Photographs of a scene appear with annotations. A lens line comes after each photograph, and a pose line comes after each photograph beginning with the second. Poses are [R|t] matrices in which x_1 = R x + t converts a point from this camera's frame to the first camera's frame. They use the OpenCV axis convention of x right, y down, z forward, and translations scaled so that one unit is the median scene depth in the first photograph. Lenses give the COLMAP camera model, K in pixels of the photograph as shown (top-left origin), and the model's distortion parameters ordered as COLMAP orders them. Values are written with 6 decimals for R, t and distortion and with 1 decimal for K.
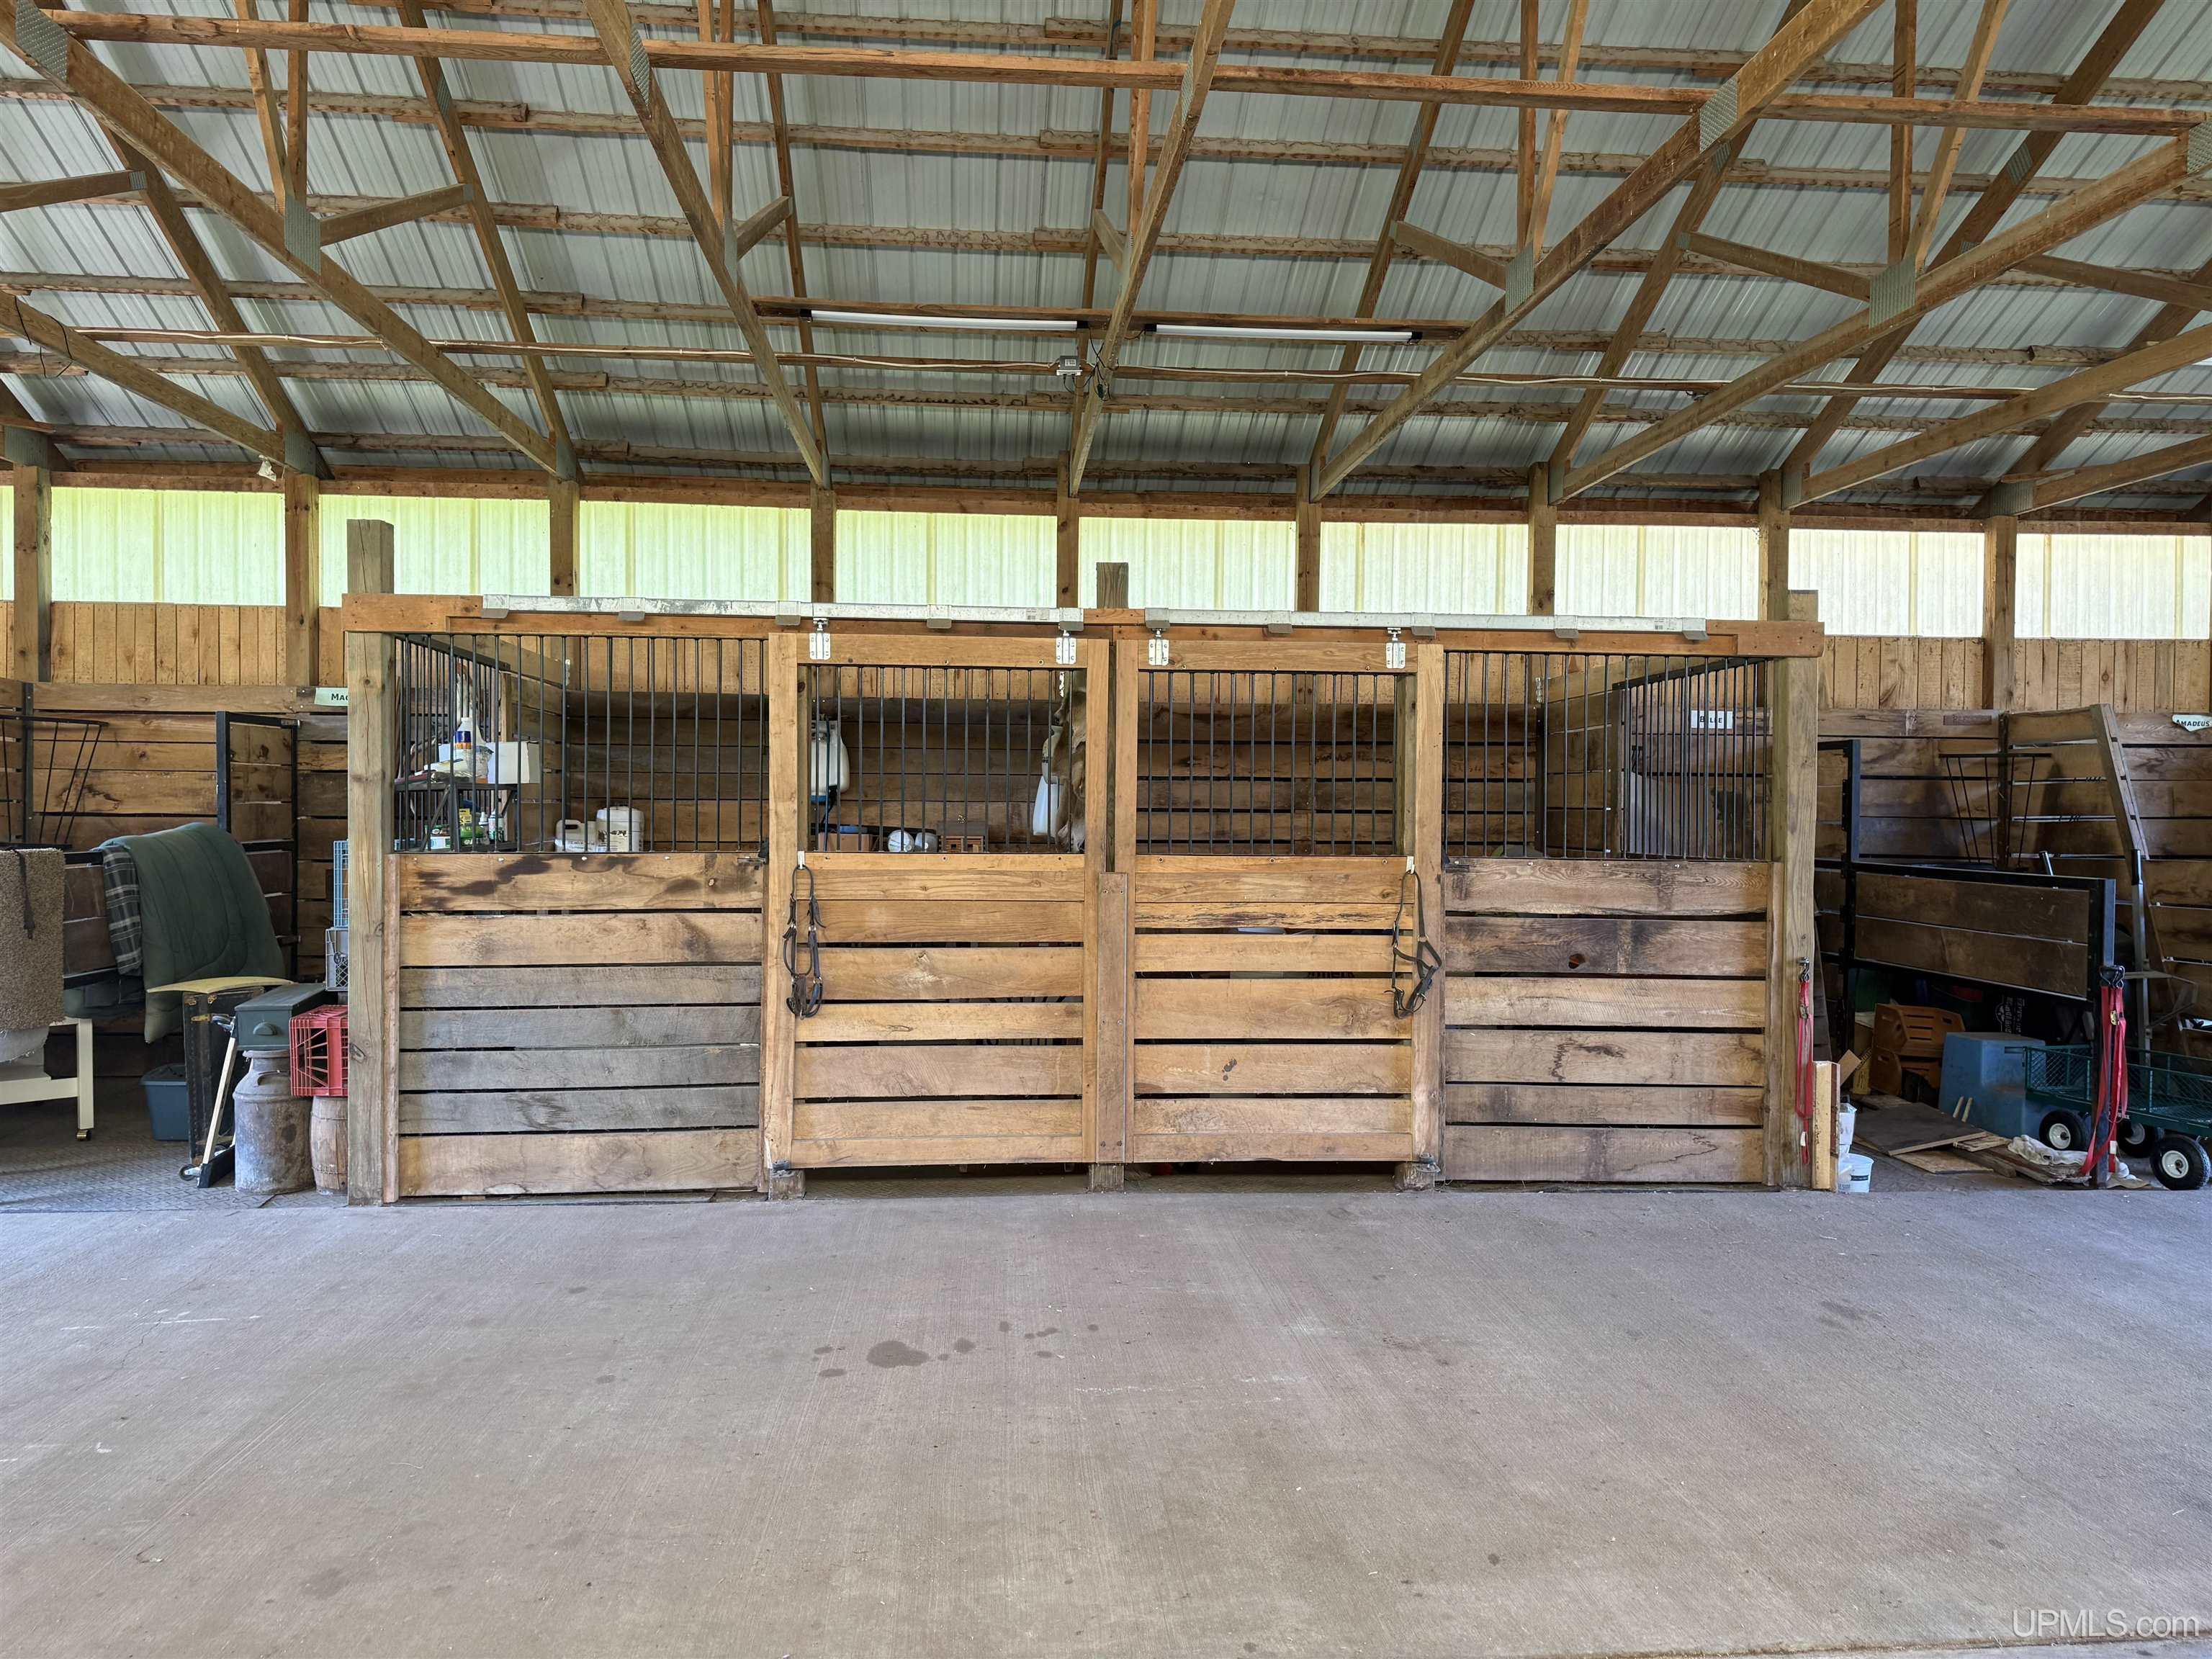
lens RADIAL K [[1615.1, 0, 1107.4], [0, 1615.1, 808.8], [0, 0, 1]] dist [0.047749, -0.020546]
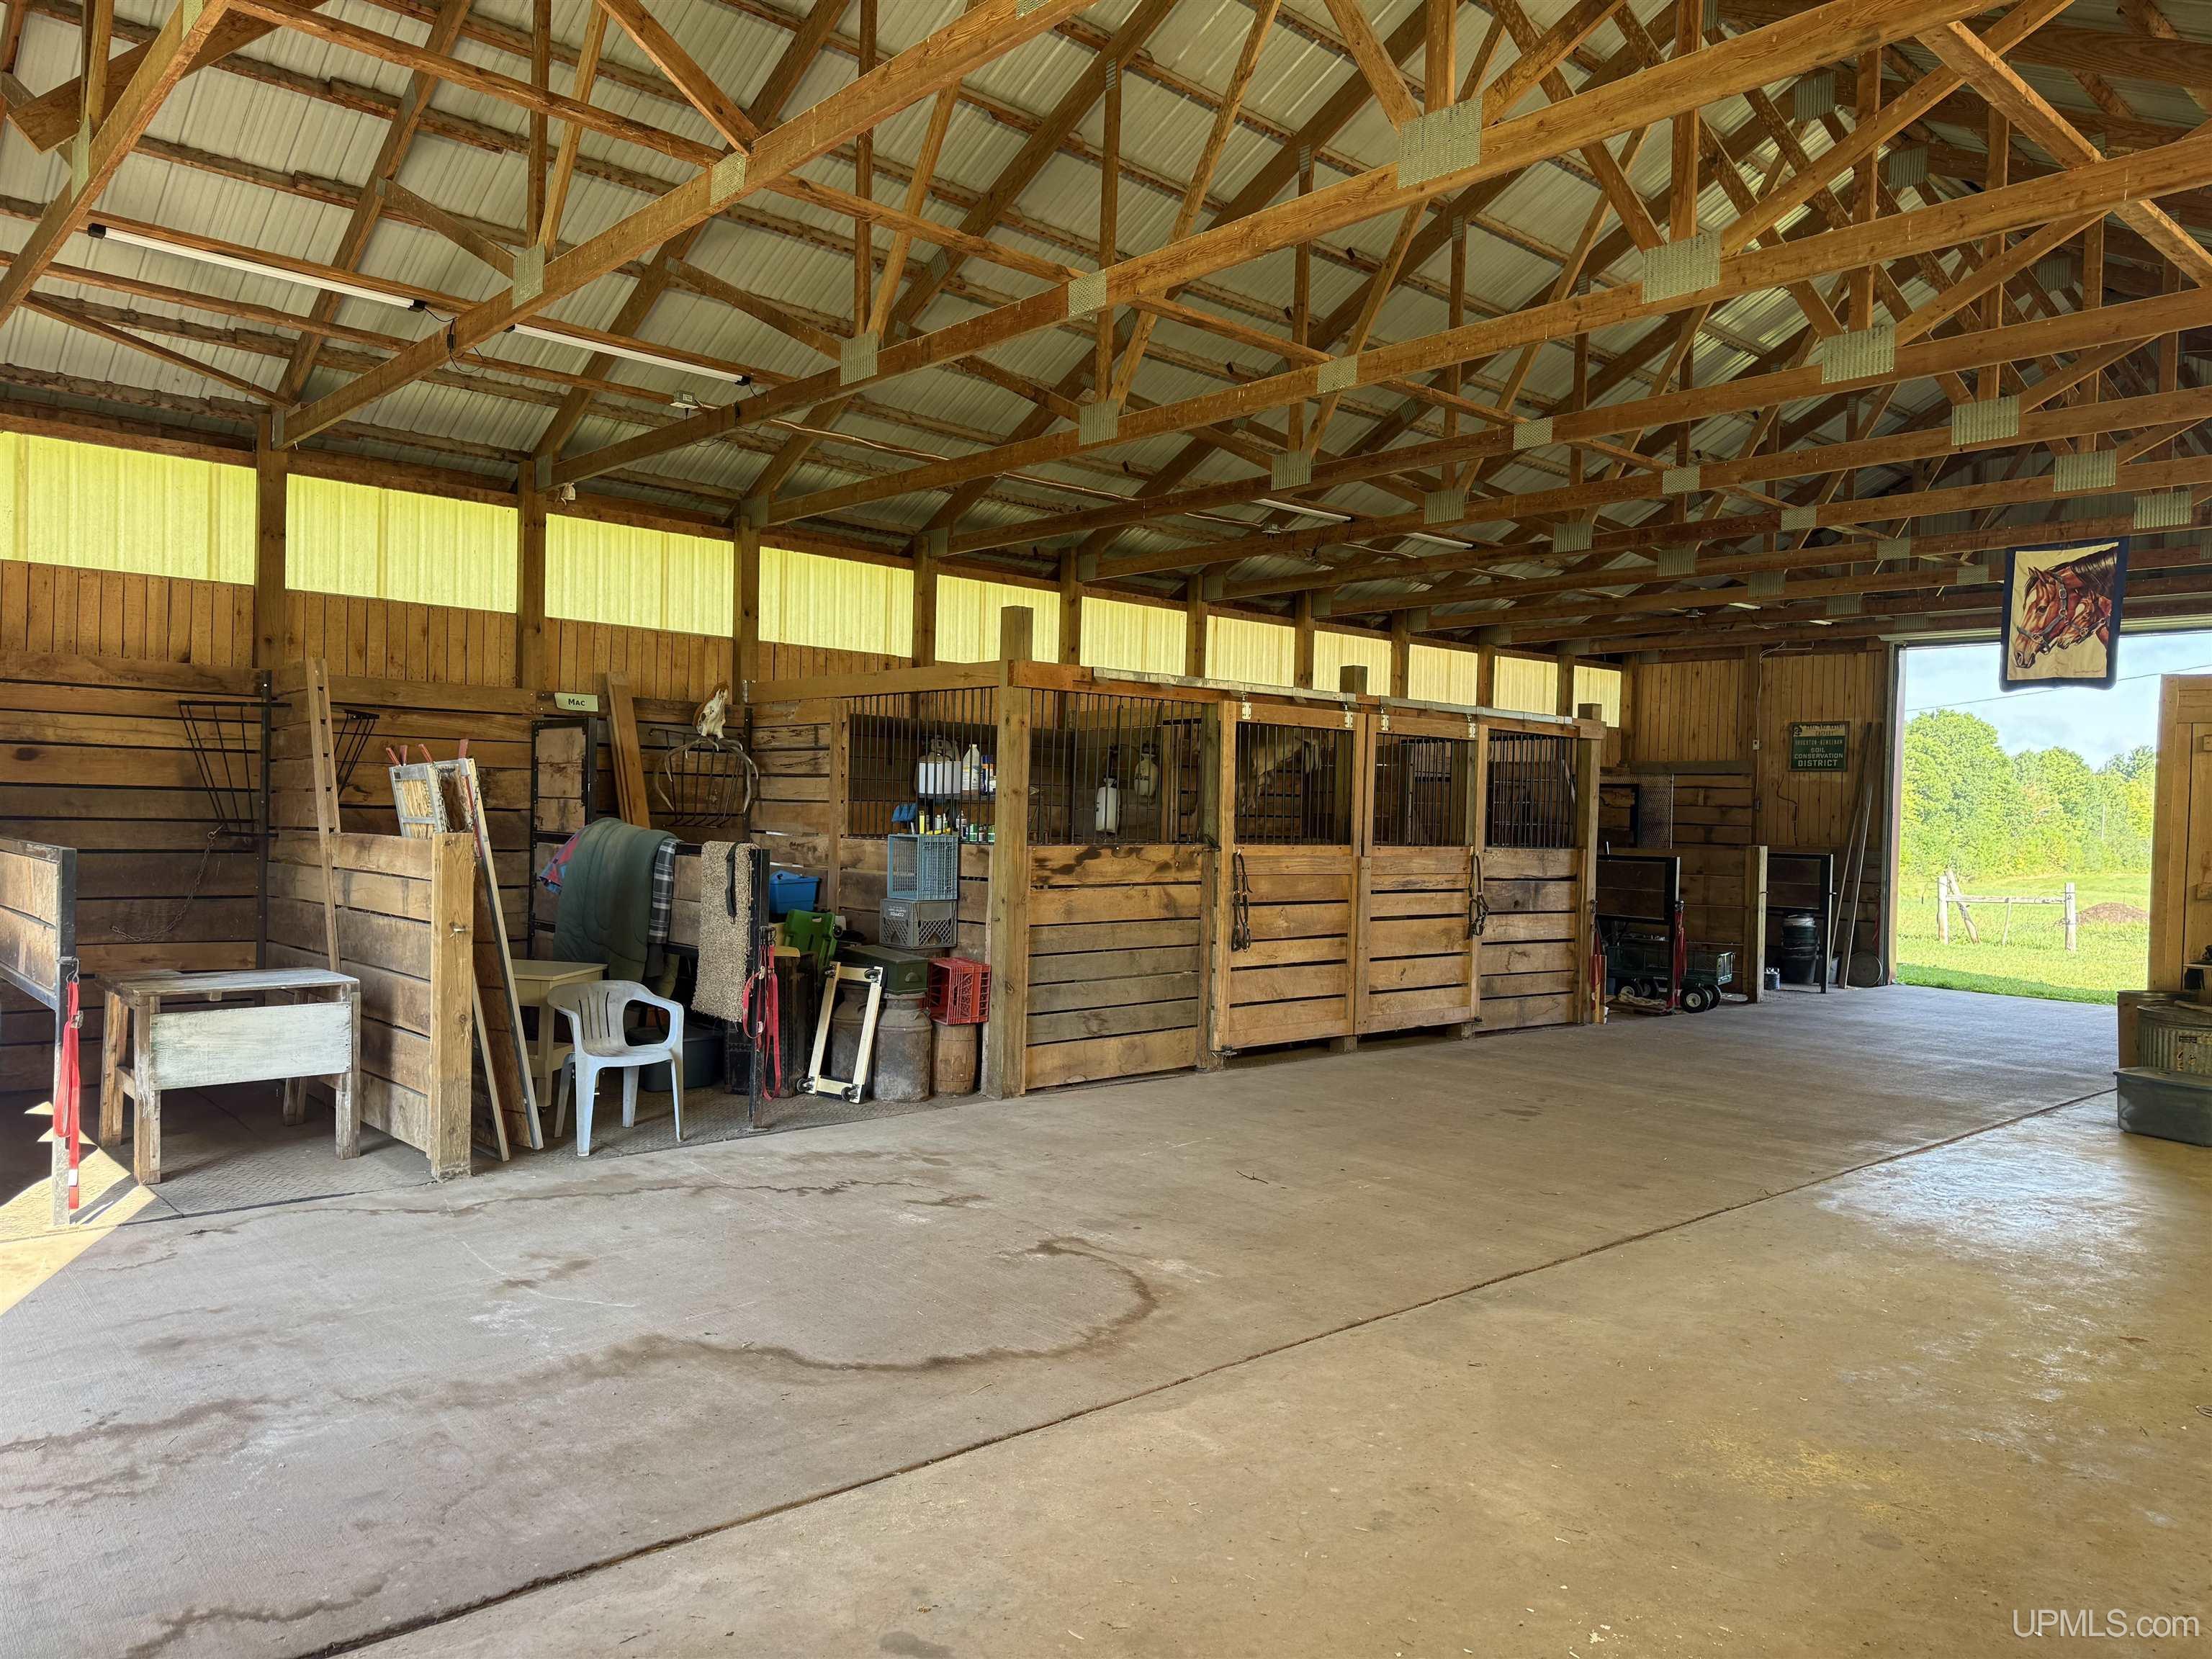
lens RADIAL K [[1615.1, 0, 1095.4], [0, 1615.1, 842.6], [0, 0, 1]] dist [0.047749, -0.020546]
pose [[0.787746, 0.000906, 0.615999, -1.204107], [-0.018568, 0.999579, 0.022275, -0.005971], [-0.615720, -0.028985, 0.787432, -0.120483]]
